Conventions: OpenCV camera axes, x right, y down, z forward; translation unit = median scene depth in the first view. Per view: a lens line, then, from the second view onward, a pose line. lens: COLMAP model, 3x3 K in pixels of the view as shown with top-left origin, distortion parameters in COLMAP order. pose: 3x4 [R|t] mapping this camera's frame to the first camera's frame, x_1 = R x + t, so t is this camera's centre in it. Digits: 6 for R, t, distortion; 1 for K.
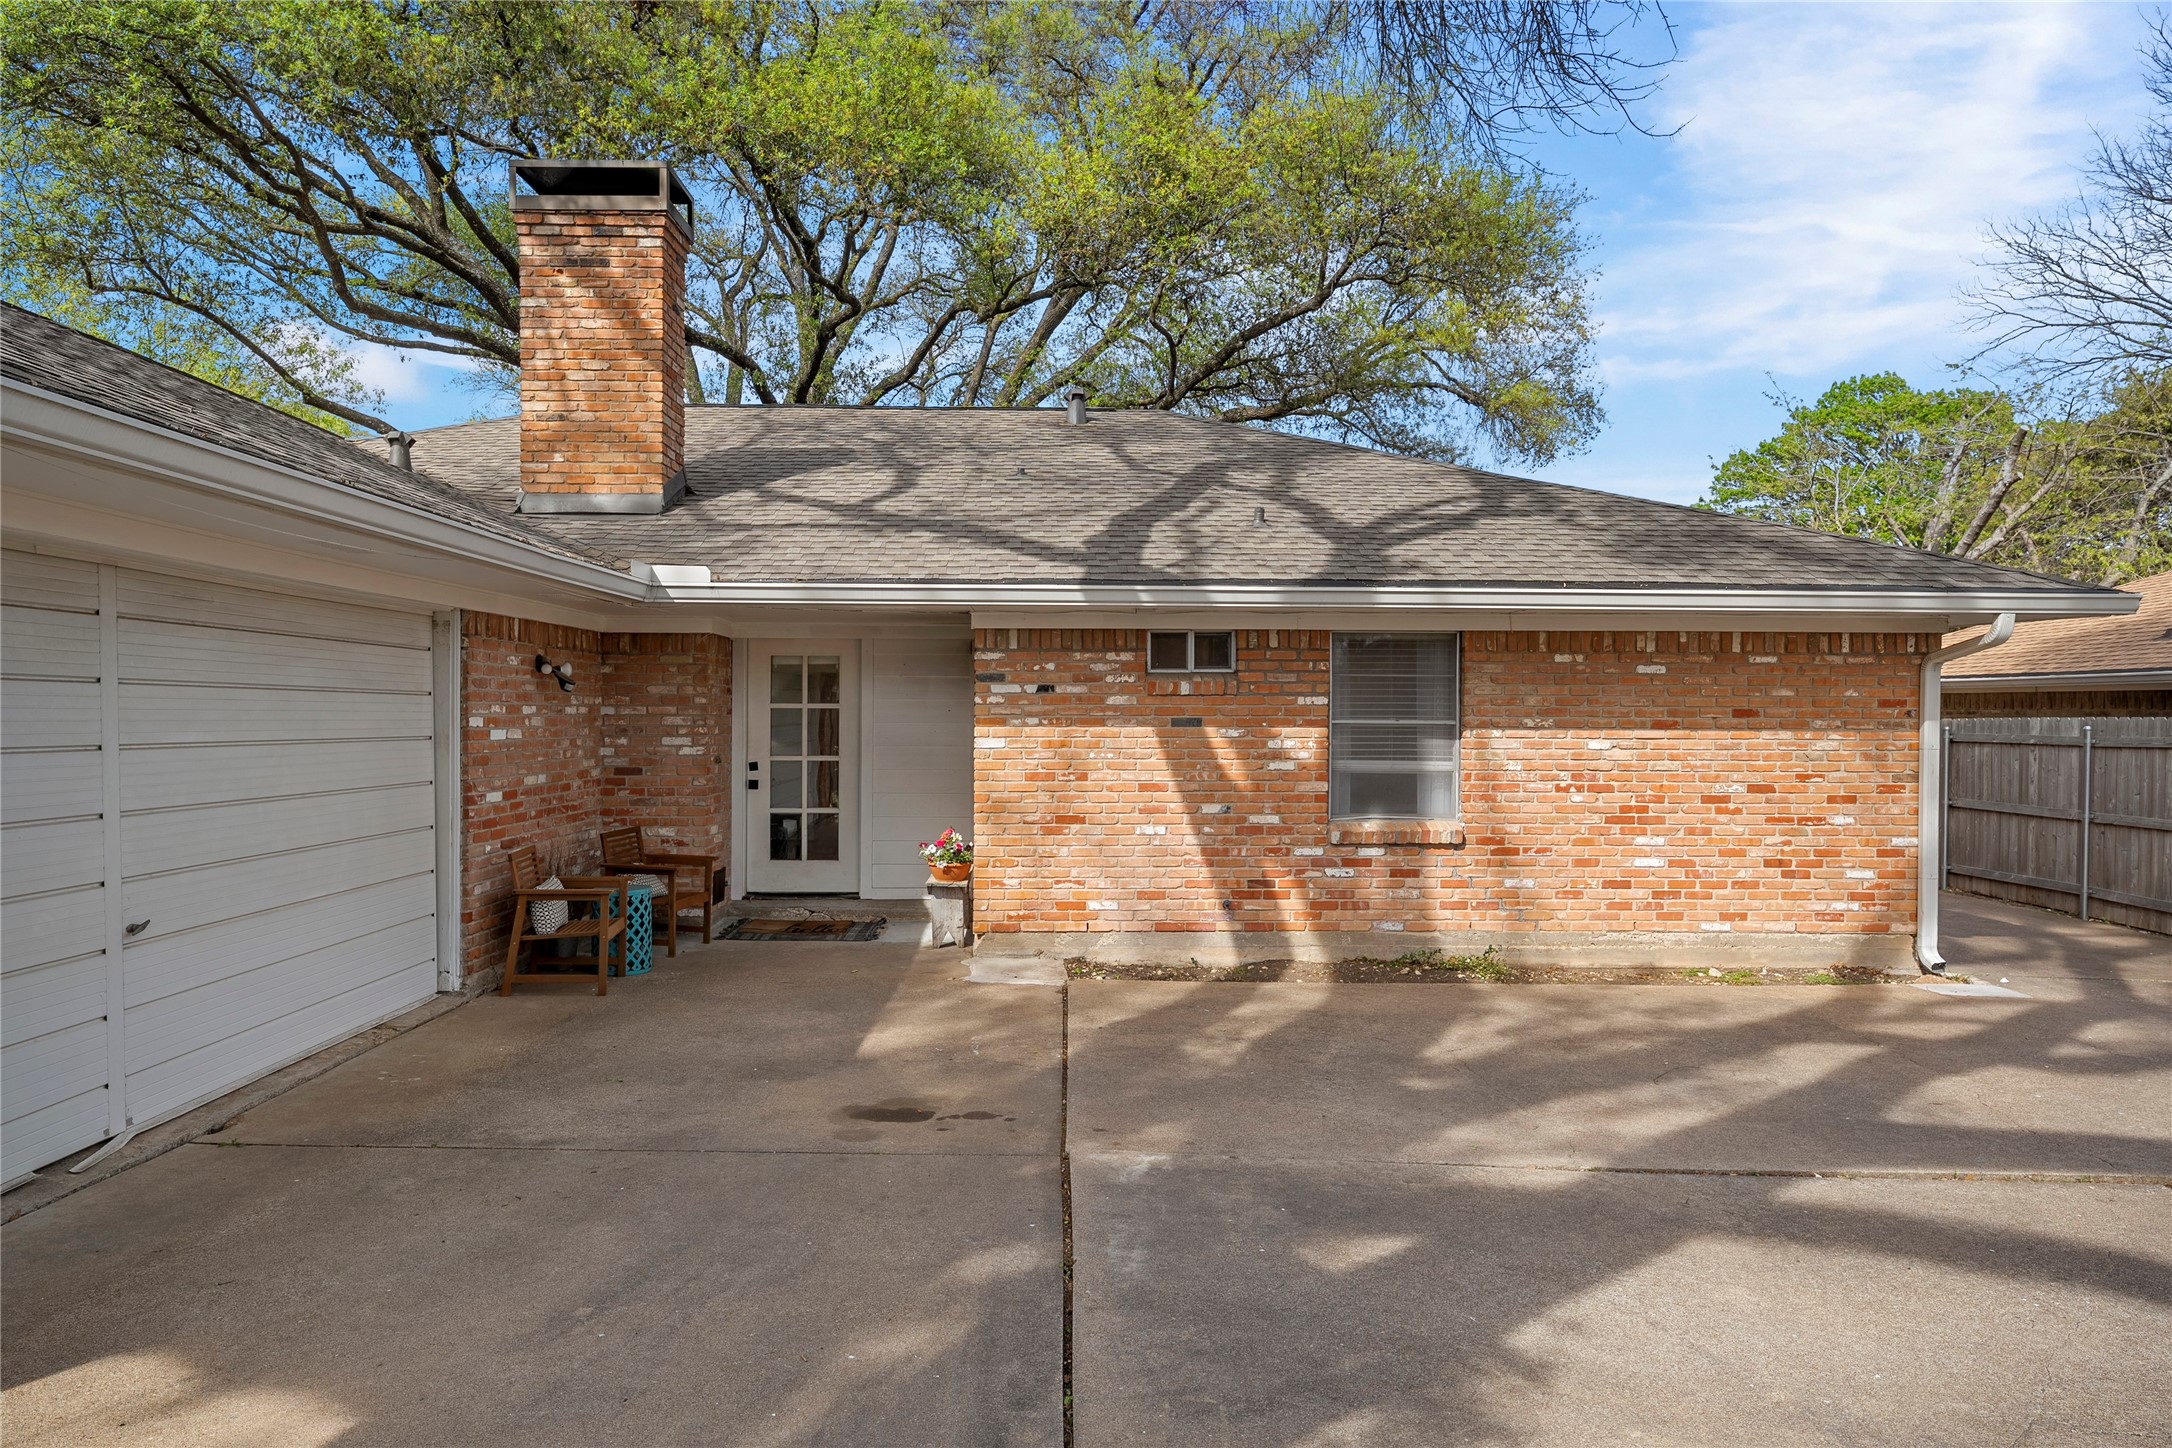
lens RADIAL K [[1294.7, 0, 1084.3], [0, 1294.7, 716.2], [0, 0, 1]] dist [0.000688, -0.001023]
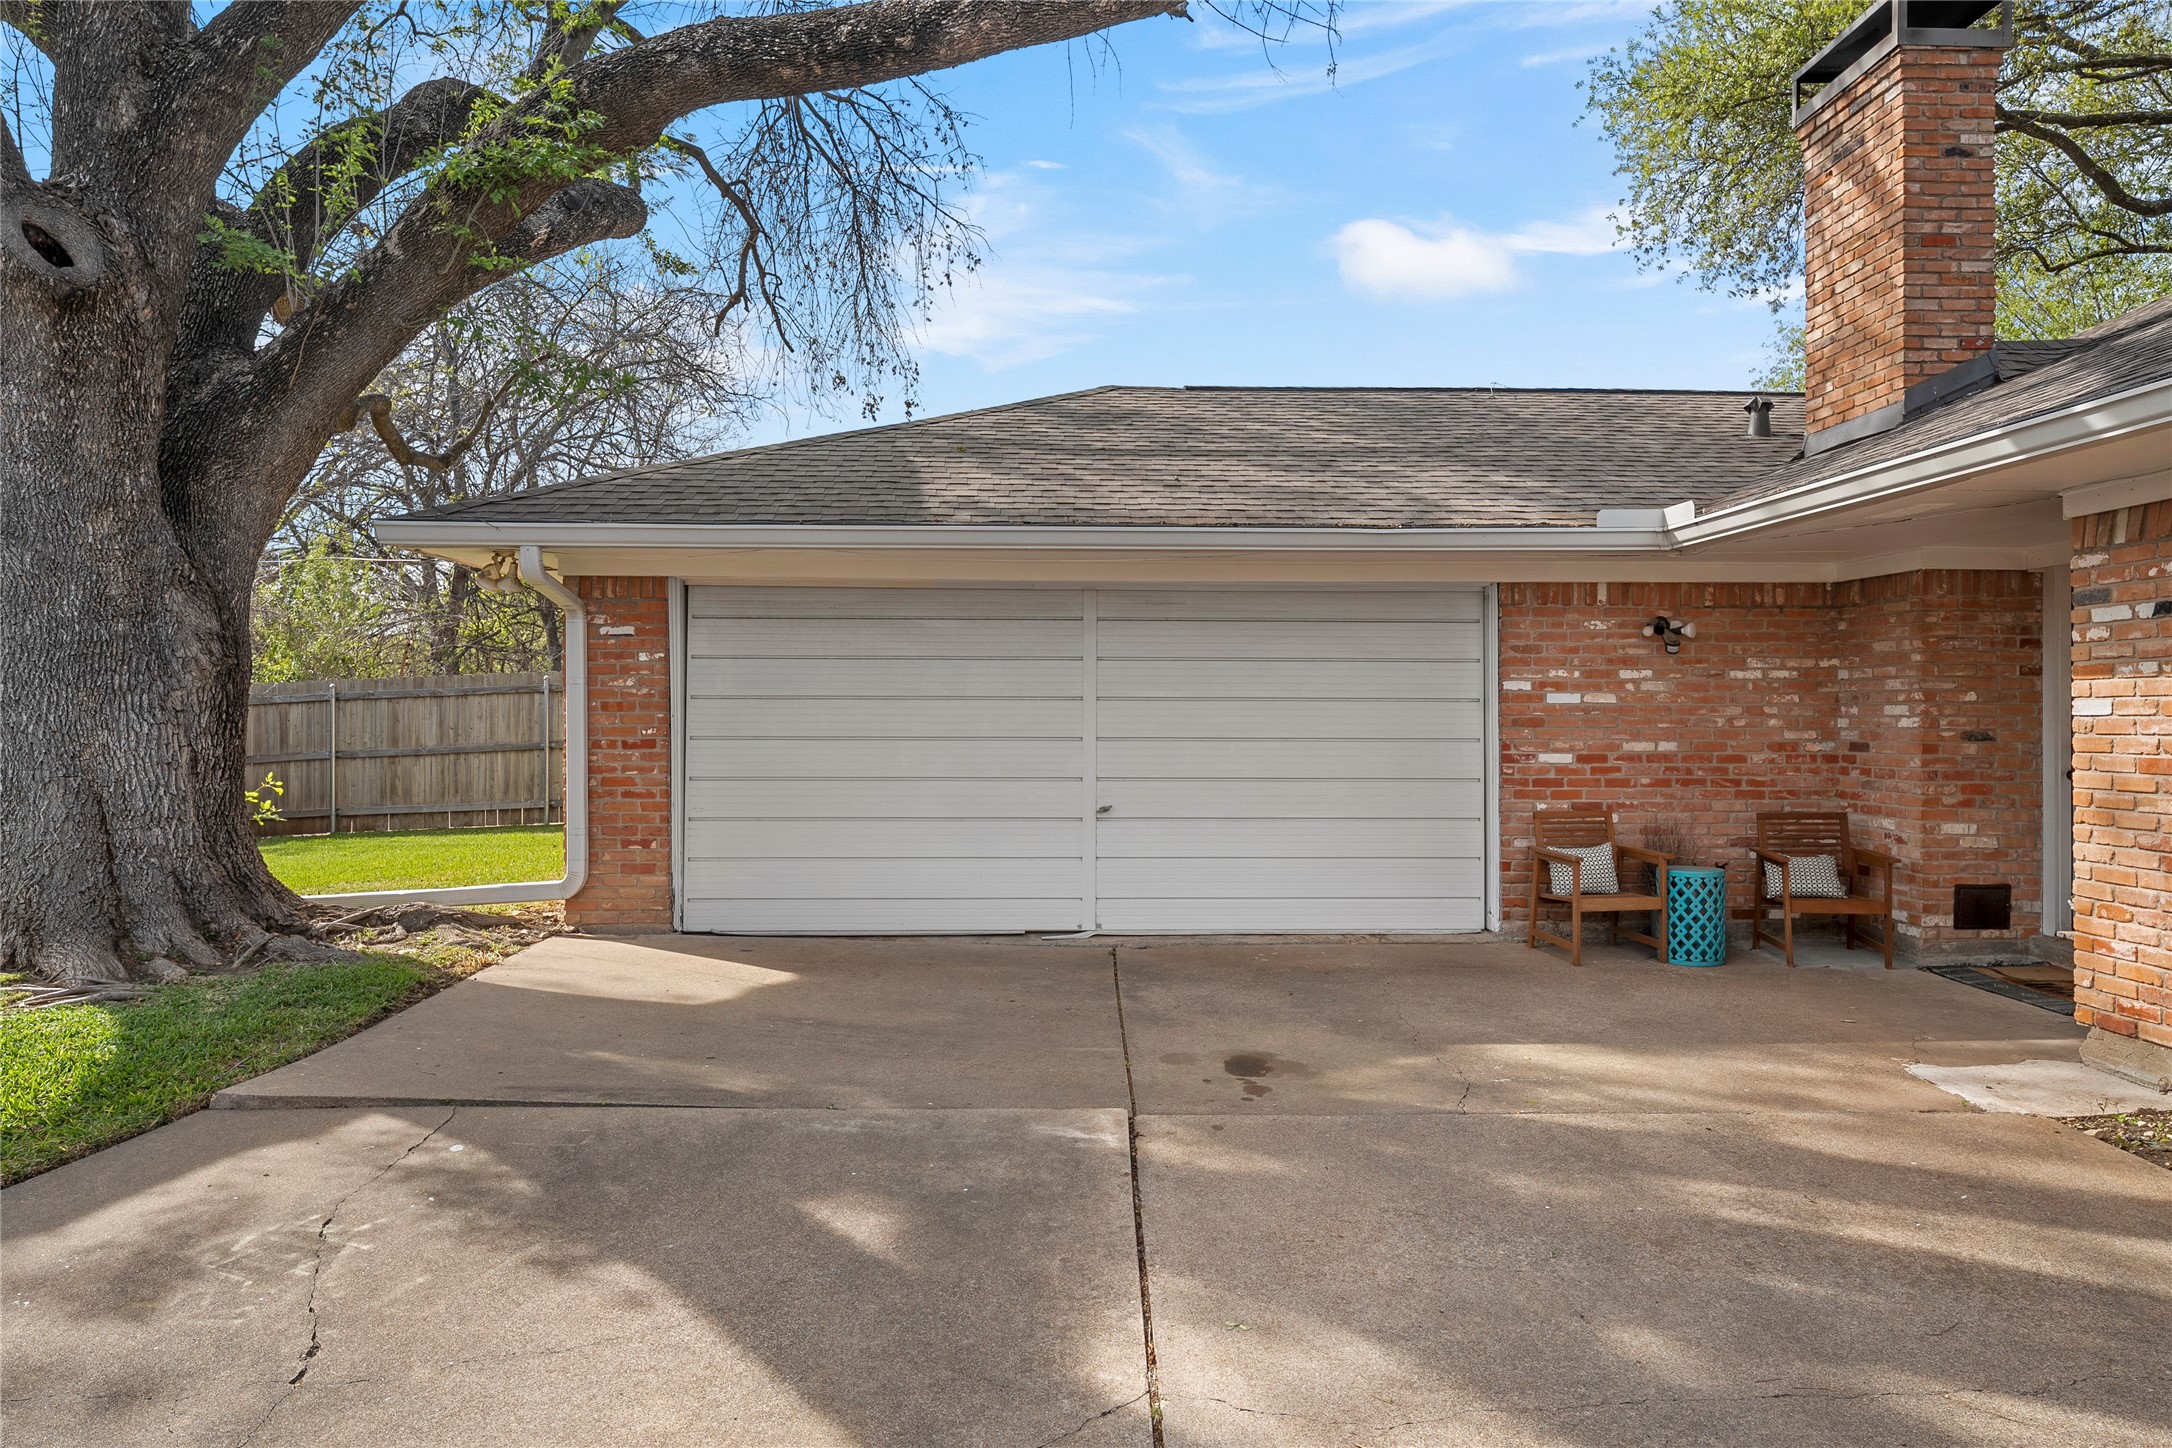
lens RADIAL K [[1352.8, 0, 1088.0], [0, 1352.8, 710.8], [0, 0, 1]] dist [-0.001628, -0.001149]
pose [[0.013230, -0.004757, -0.999901, 0.536602], [-0.001899, 0.999987, -0.004782, 0.026090], [0.999911, 0.001962, 0.013221, 0.526404]]
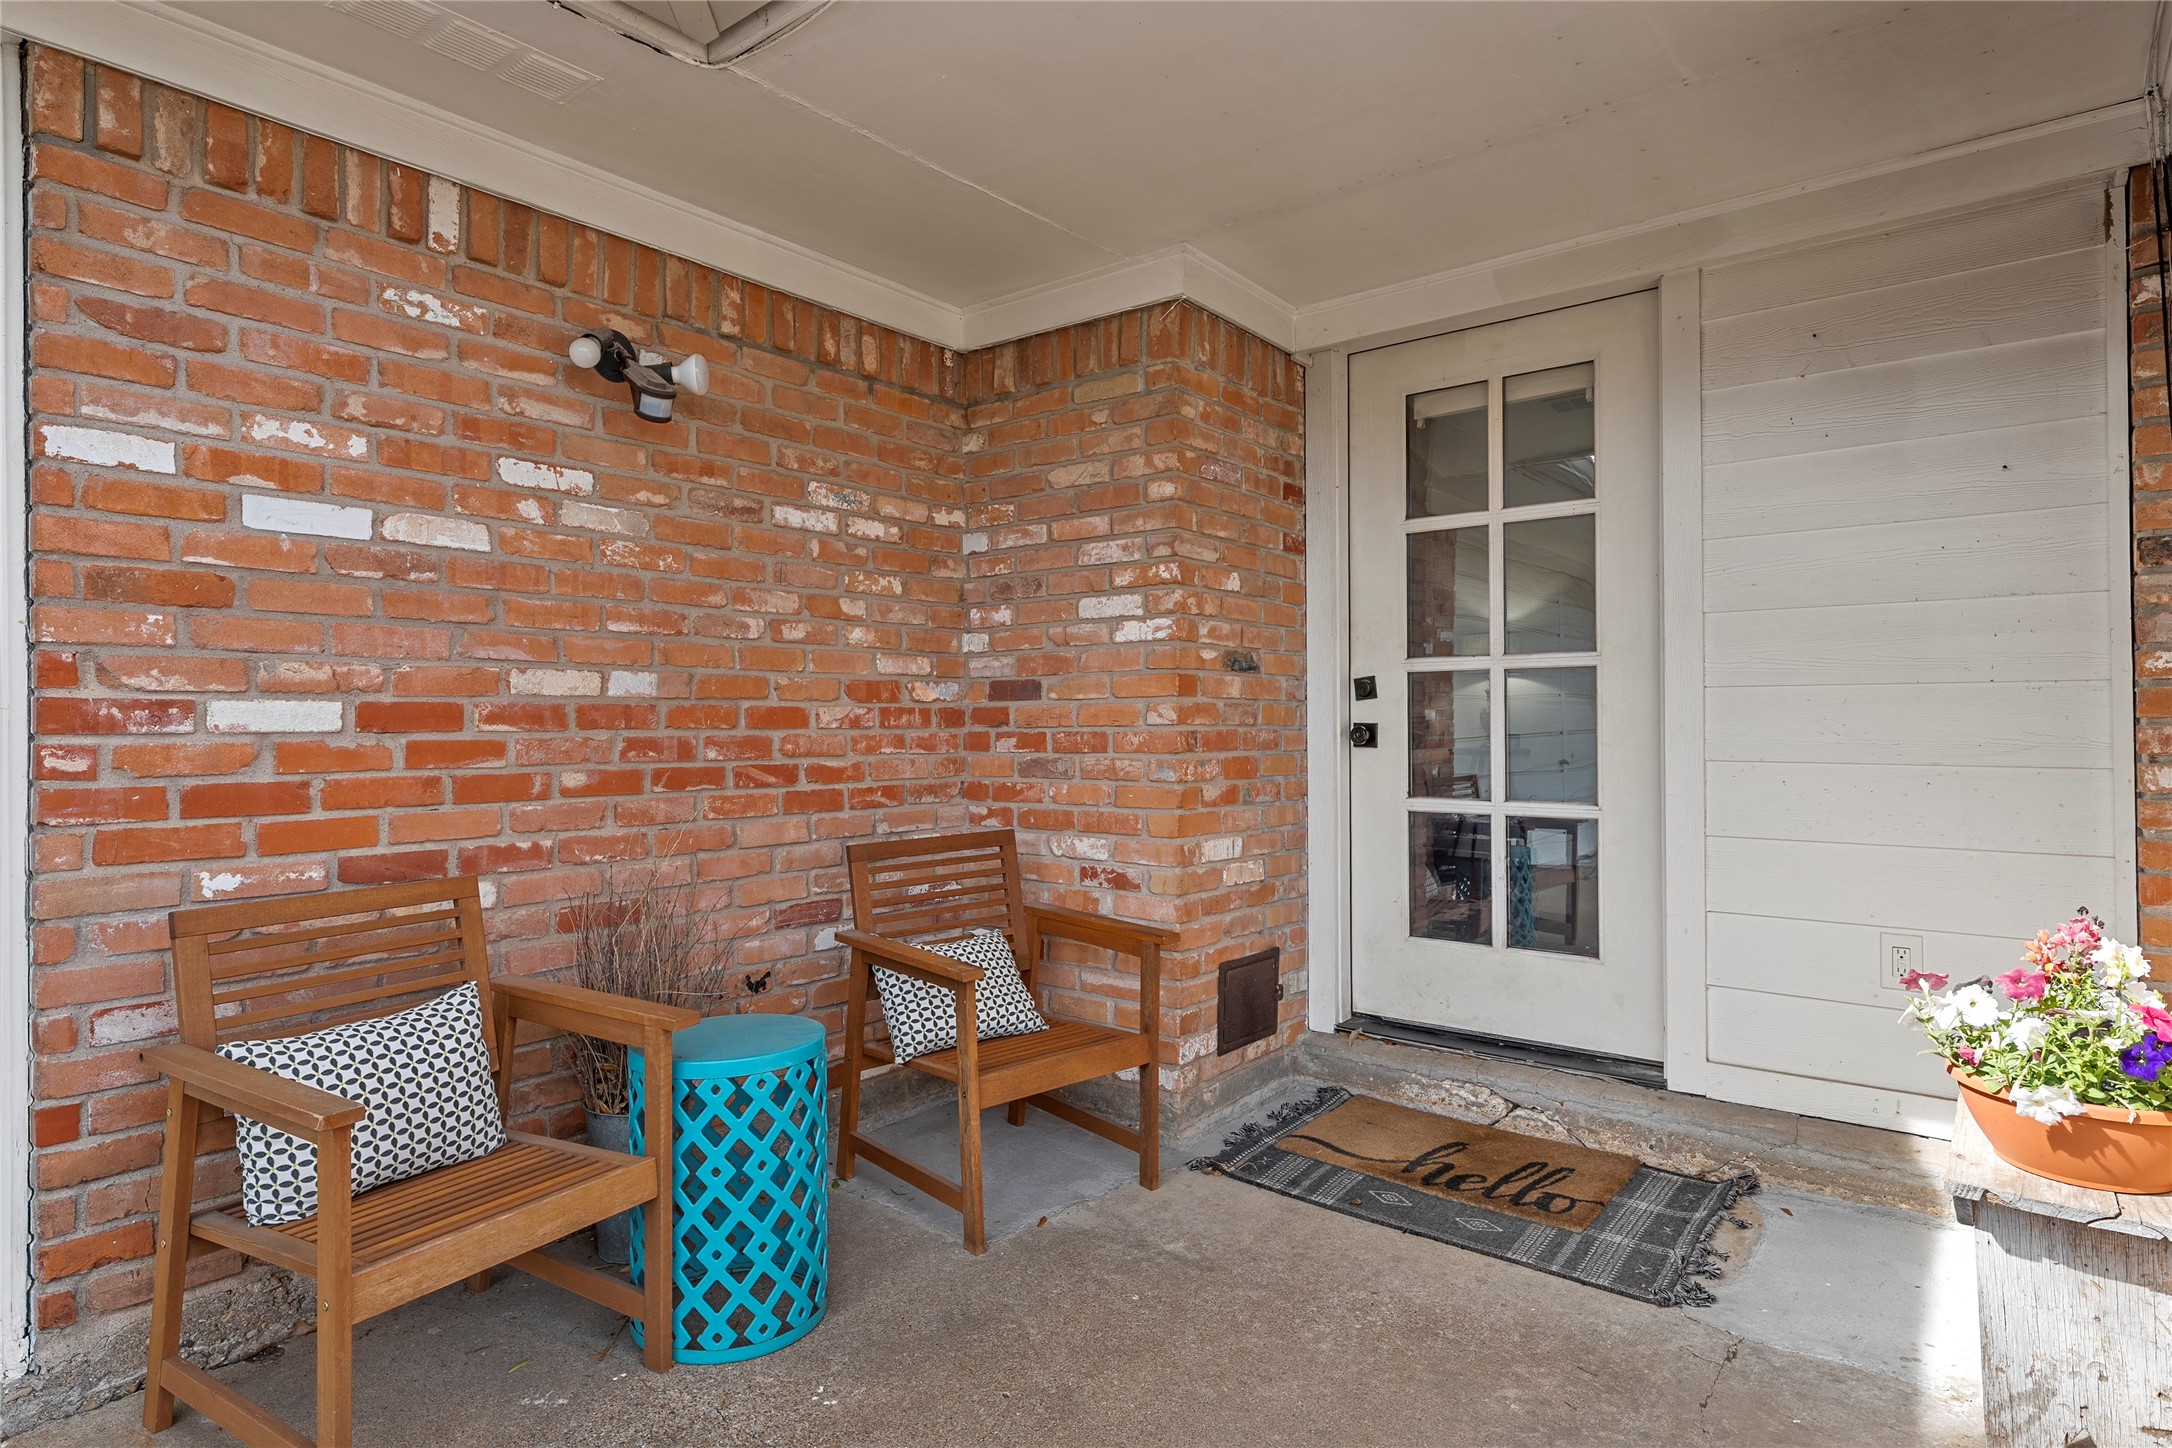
lens RADIAL K [[1184.9, 0, 1097.9], [0, 1184.9, 709.8], [0, 0, 1]] dist [0.002173, 0.000917]
pose [[0.773239, -0.014657, -0.633945, -0.107715], [0.007732, 0.999876, -0.013687, 0.057096], [0.634068, 0.005682, 0.773257, 0.779844]]
